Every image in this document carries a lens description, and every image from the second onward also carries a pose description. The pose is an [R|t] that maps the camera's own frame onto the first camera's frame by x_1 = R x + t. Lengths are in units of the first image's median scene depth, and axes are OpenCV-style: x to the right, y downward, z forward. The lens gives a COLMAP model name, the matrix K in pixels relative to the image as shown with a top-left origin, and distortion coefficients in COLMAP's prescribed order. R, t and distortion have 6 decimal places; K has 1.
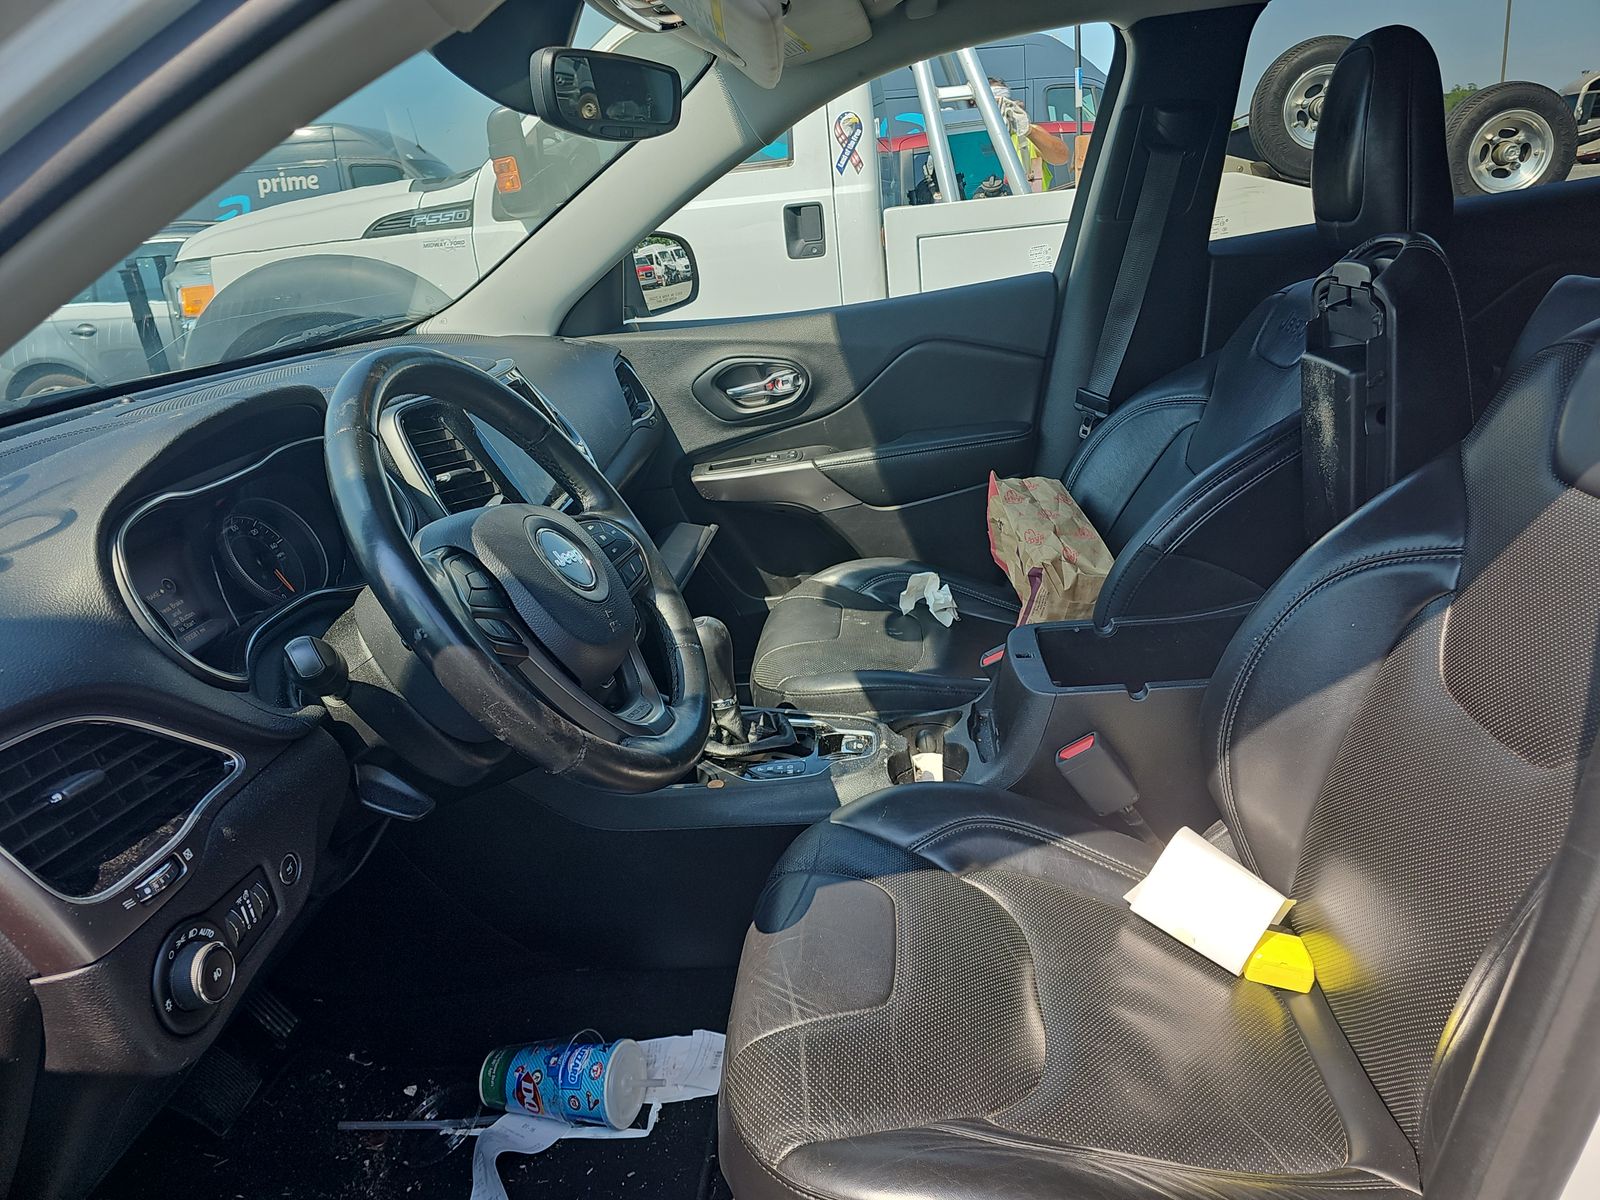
lens RADIAL K [[1048.2, 0, 793.8], [0, 1048.2, 597.8], [0, 0, 1]] dist [0.012662, -0.006004]
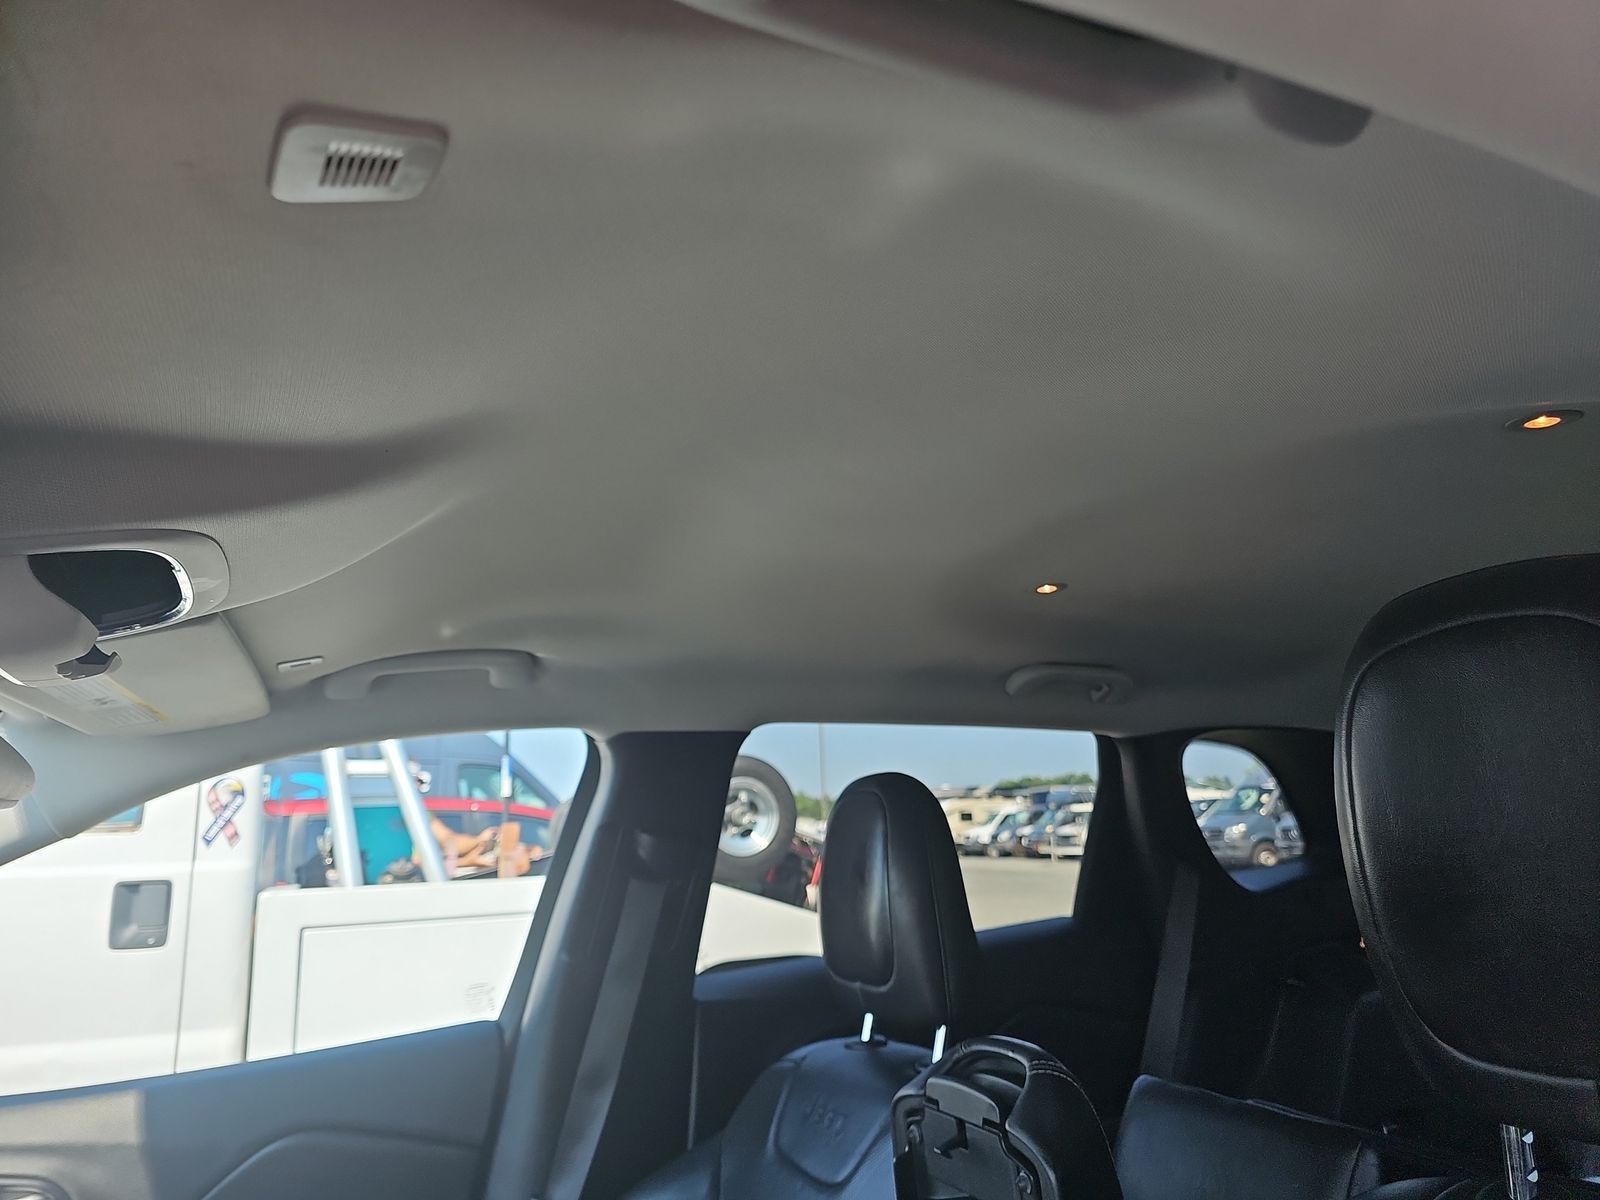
lens RADIAL K [[1048.2, 0, 793.8], [0, 1048.2, 597.8], [0, 0, 1]] dist [0.012662, -0.006004]
pose [[0.858955, 0.175842, 0.480911, 0.018295], [0.130326, 0.833182, -0.537422, -0.134192], [-0.495188, 0.524297, 0.692749, 0.230620]]
